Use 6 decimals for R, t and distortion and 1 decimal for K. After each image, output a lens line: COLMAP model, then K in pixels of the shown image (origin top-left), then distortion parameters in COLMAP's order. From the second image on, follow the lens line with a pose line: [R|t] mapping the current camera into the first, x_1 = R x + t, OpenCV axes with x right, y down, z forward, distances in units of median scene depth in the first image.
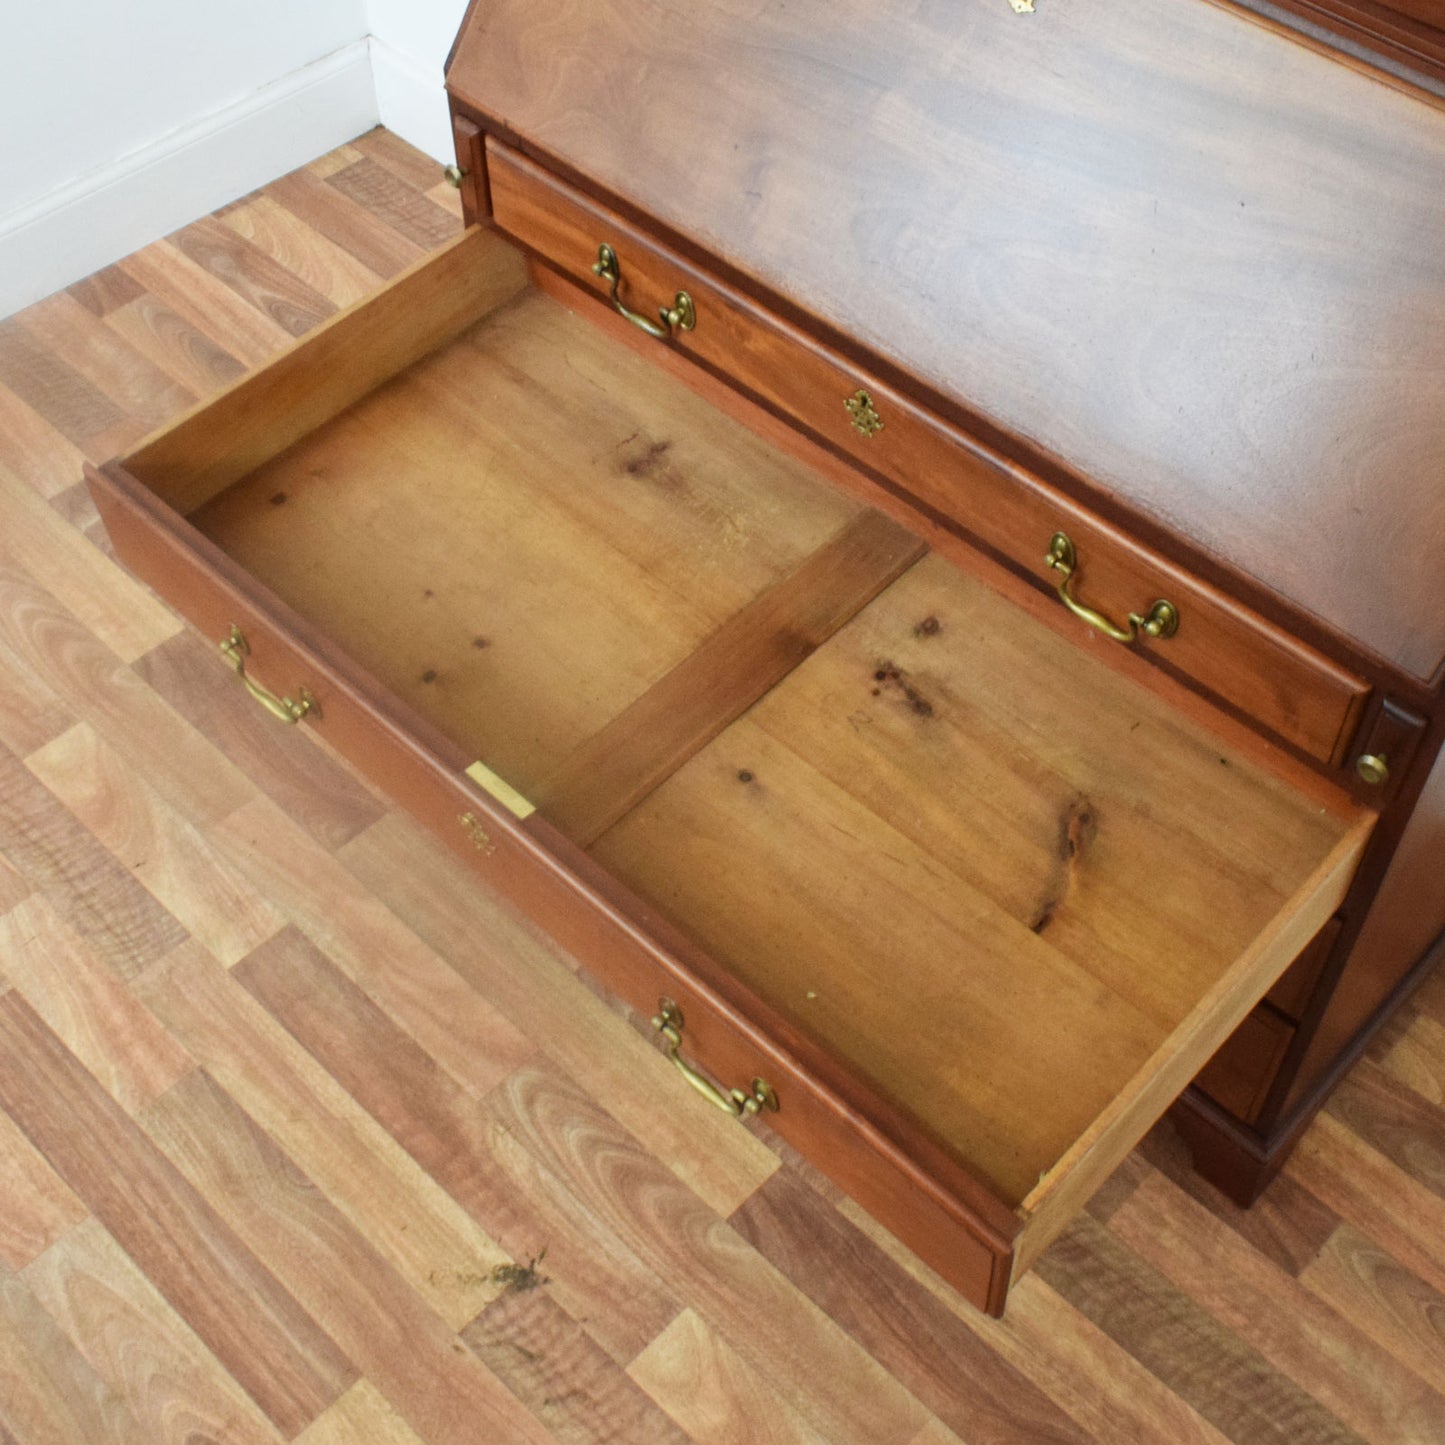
lens RADIAL K [[1940.5, 0, 797.8], [0, 1940.5, 614.7], [0, 0, 1]] dist [-0.020707, 0.000000]
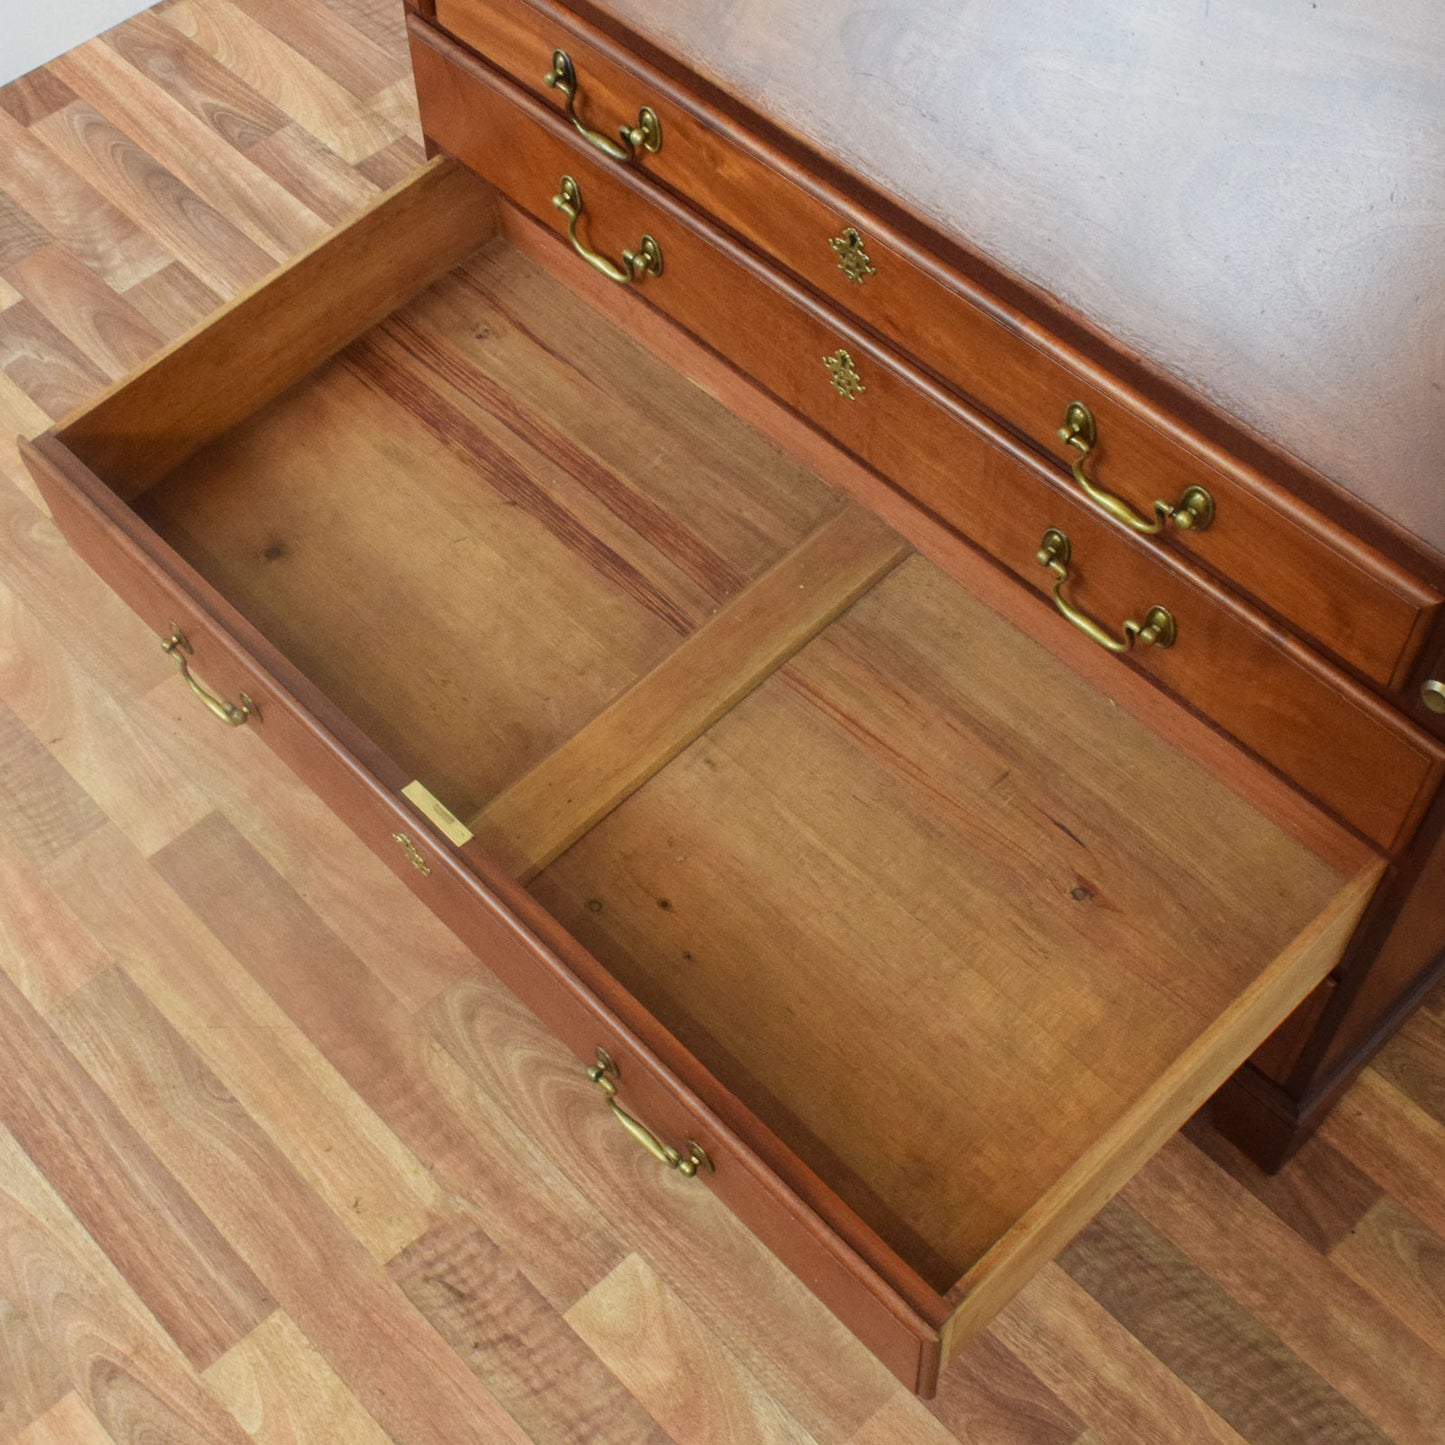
lens RADIAL K [[2110.6, 0, 630.8], [0, 2110.6, 658.3], [0, 0, 1]] dist [-0.023885, 0.000000]
pose [[0.995247, 0.028705, -0.093054, 0.024243], [-0.019418, 0.994877, 0.099215, -0.015032], [0.095425, -0.096936, 0.990706, 0.049982]]
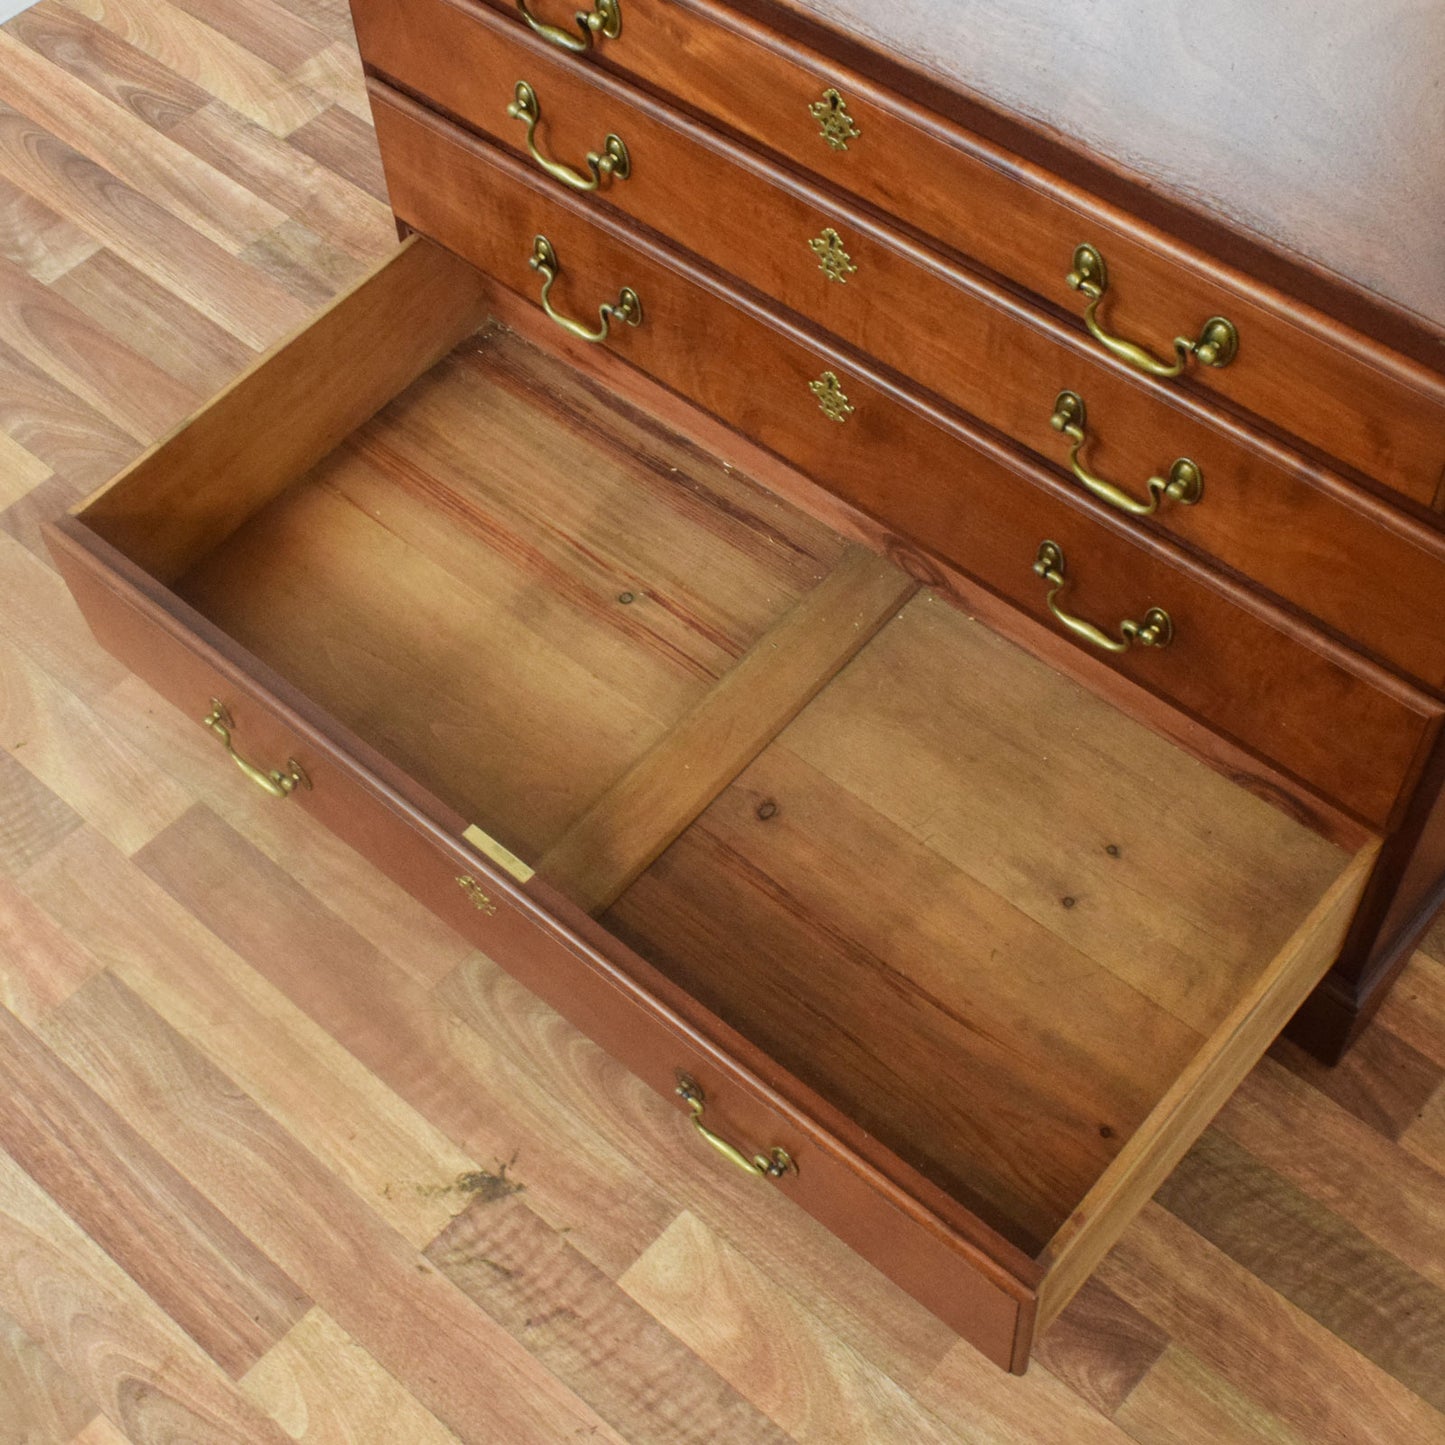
lens RADIAL K [[2137.2, 0, 729.9], [0, 2137.2, 709.3], [0, 0, 1]] dist [-0.023604, 0.000000]
pose [[0.998101, -0.055256, -0.027223, 0.000882], [0.057702, 0.993389, 0.099239, 0.042675], [0.021559, -0.100622, 0.994691, 0.076833]]
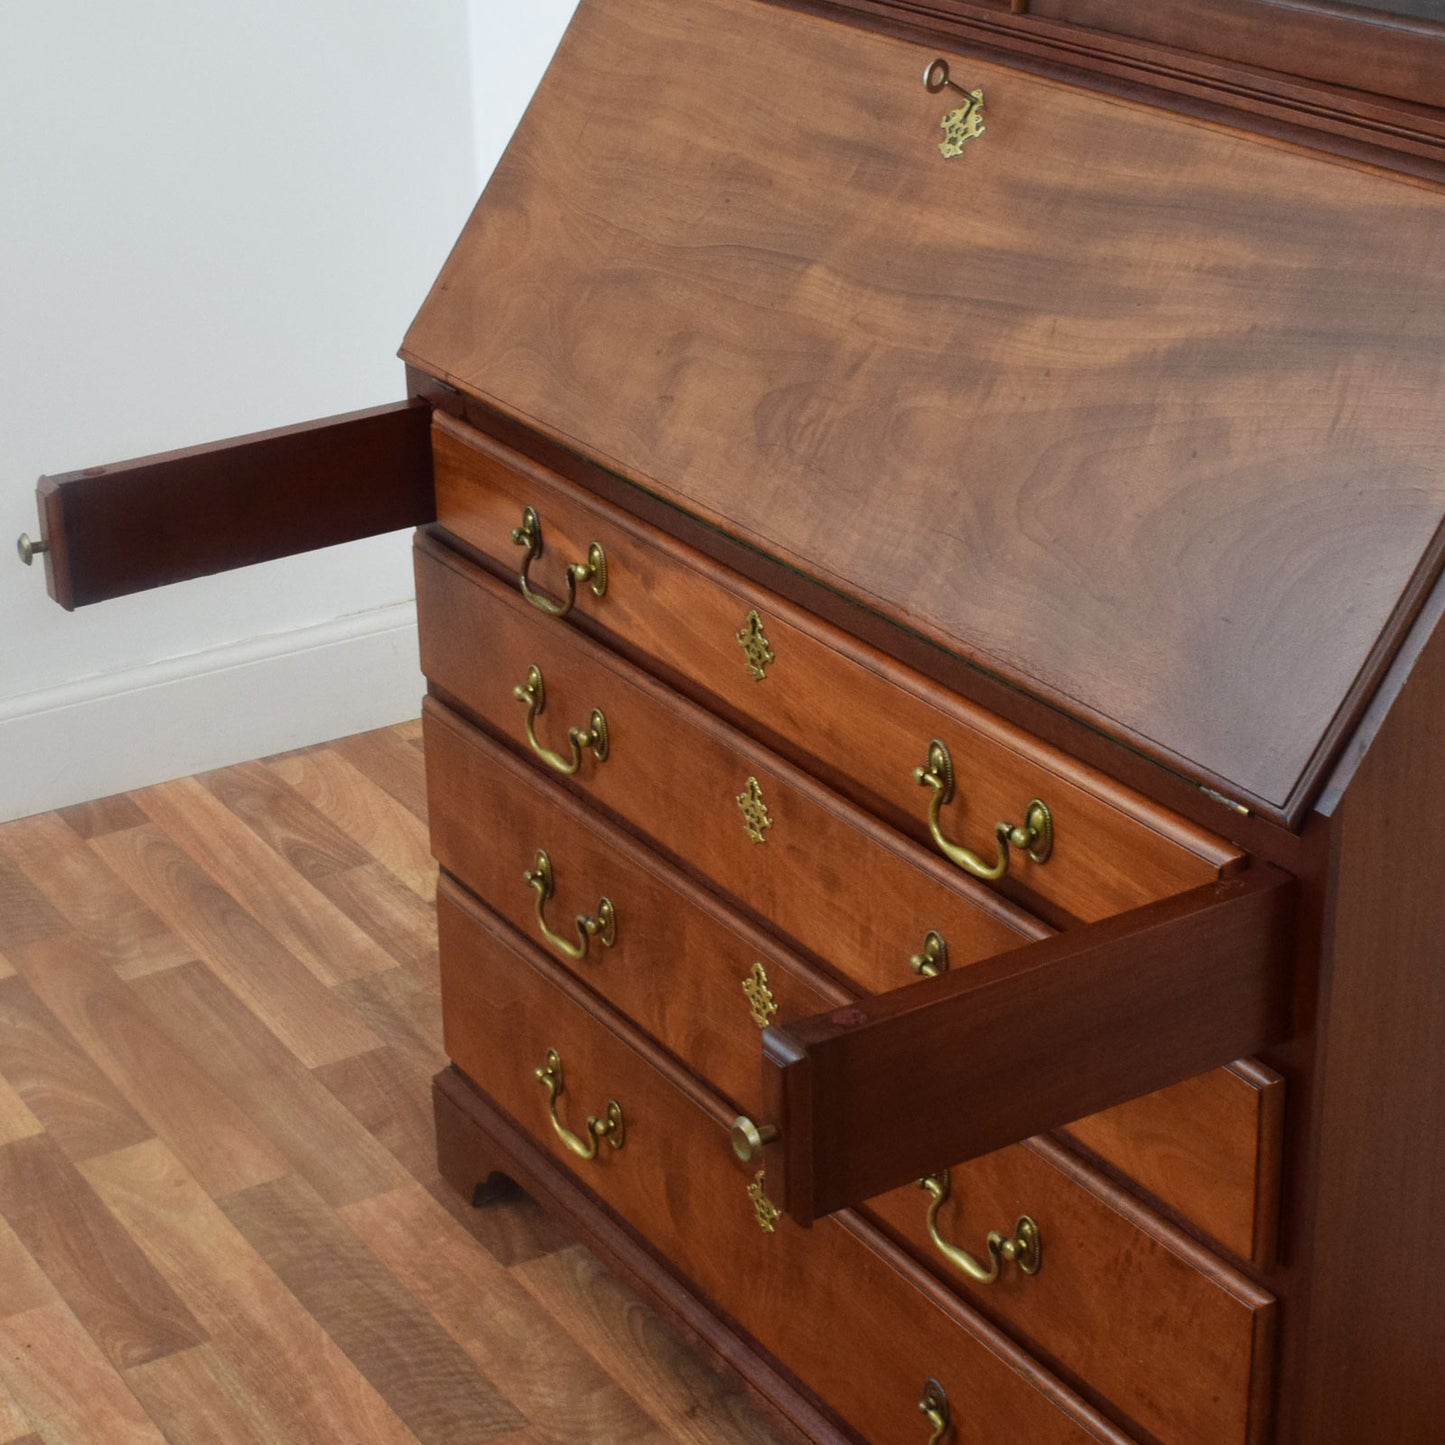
lens RADIAL K [[2998.0, 0, 715.0], [0, 2998.0, 697.1], [0, 0, 1]] dist [-0.030605, 0.000000]
pose [[0.964570, 0.063727, -0.256014, 0.287230], [-0.167101, 0.898500, -0.405924, 0.359822], [0.204161, 0.434323, 0.877315, -0.069500]]
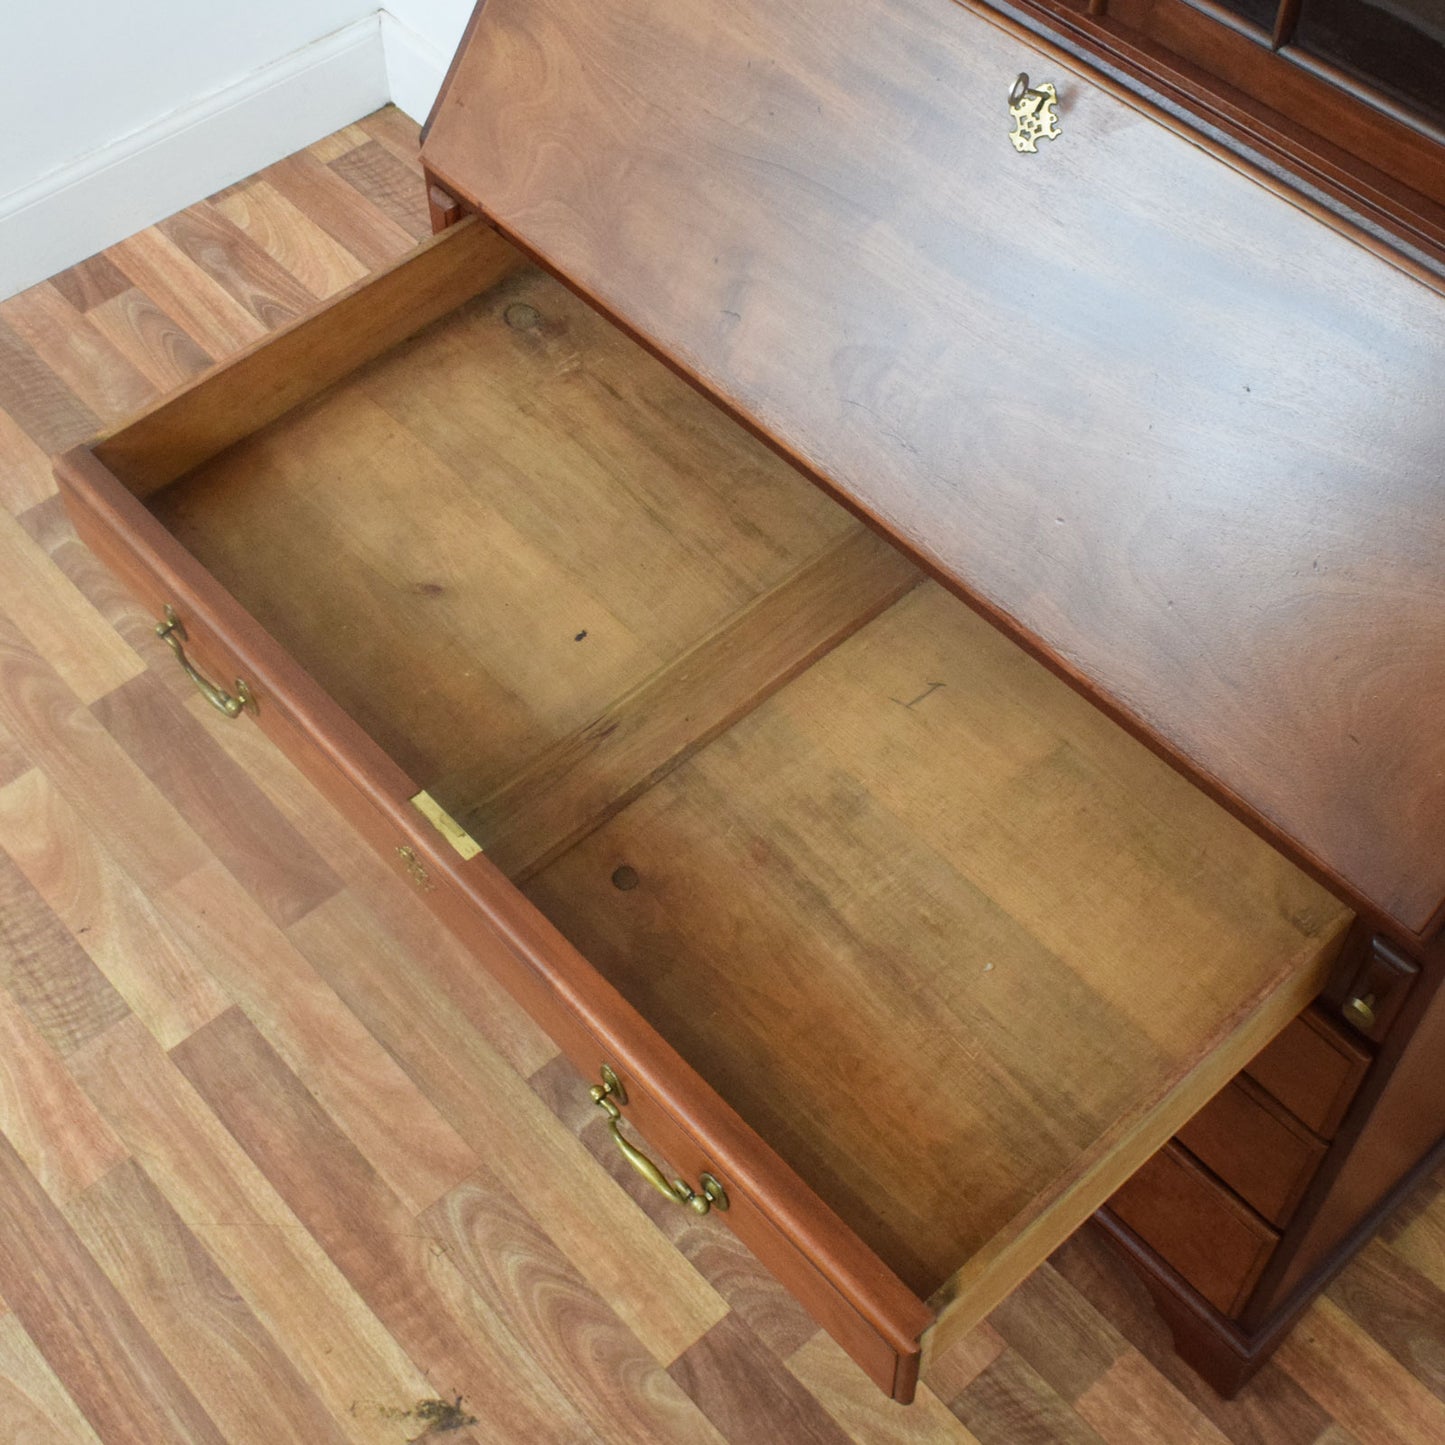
lens RADIAL K [[2110.4, 0, 707.3], [0, 2110.4, 584.9], [0, 0, 1]] dist [-0.020772, 0.000000]
pose [[0.995635, 0.051802, -0.077636, 0.042593], [-0.049259, 0.998196, 0.034324, -0.103335], [0.079274, -0.030350, 0.996391, -0.005660]]
